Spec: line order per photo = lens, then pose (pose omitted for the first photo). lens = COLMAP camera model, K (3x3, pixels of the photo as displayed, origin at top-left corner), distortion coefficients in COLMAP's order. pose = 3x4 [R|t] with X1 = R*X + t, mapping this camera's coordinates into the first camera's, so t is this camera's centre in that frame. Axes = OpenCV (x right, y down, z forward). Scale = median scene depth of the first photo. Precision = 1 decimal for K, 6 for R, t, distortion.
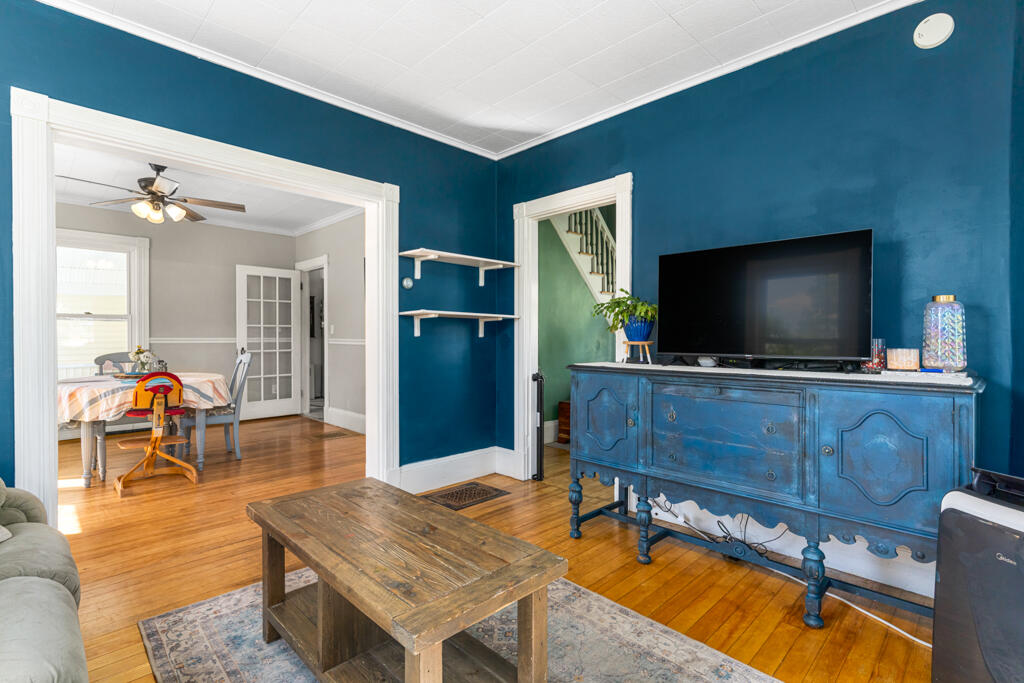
lens RADIAL K [[490.8, 0, 514.9], [0, 490.8, 339.2], [0, 0, 1]] dist [0.013327, 0.000671]
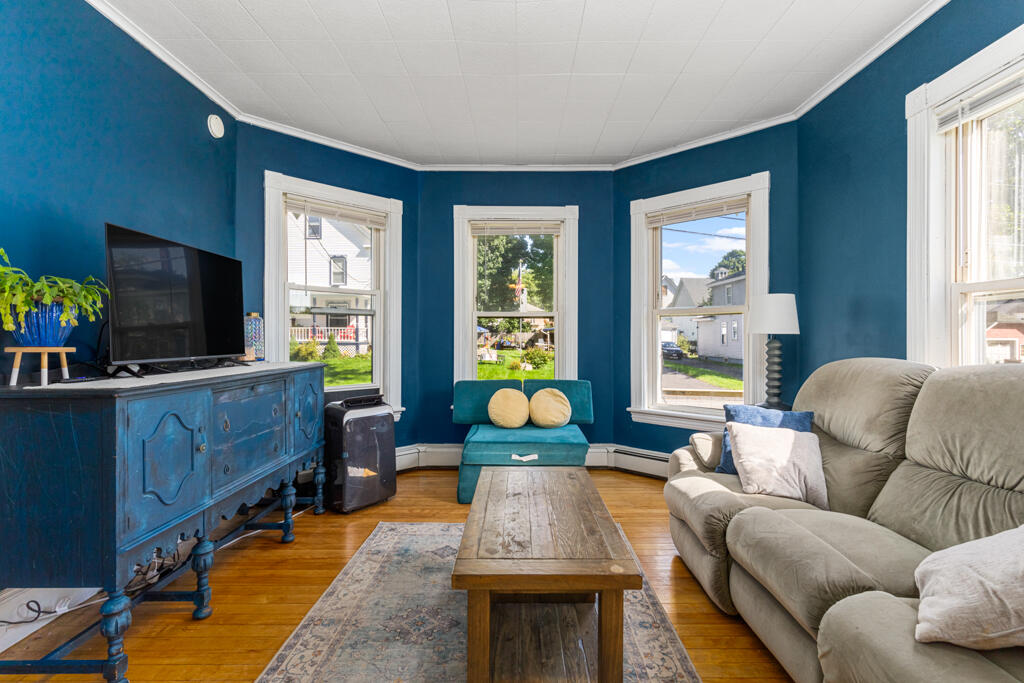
lens RADIAL K [[490.8, 0, 514.9], [0, 490.8, 339.2], [0, 0, 1]] dist [0.013327, 0.000671]
pose [[-0.709255, 0.000618, 0.704952, -0.762096], [0.002401, 0.999996, 0.001538, -0.006423], [-0.704948, 0.002783, -0.709253, 1.360129]]
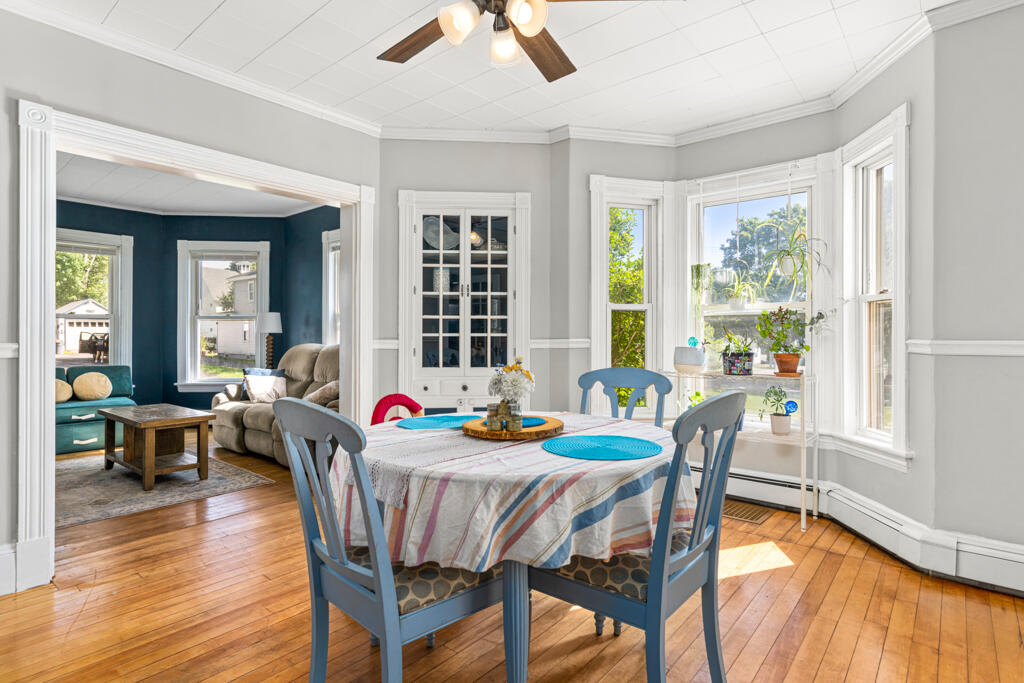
lens RADIAL K [[531.6, 0, 514.4], [0, 531.6, 339.0], [0, 0, 1]] dist [0.000824, 0.000134]
pose [[-0.996290, -0.003900, -0.085966, -1.344070], [-0.004417, 0.999973, 0.005815, -0.005932], [0.085941, 0.006173, -0.996281, 2.773209]]
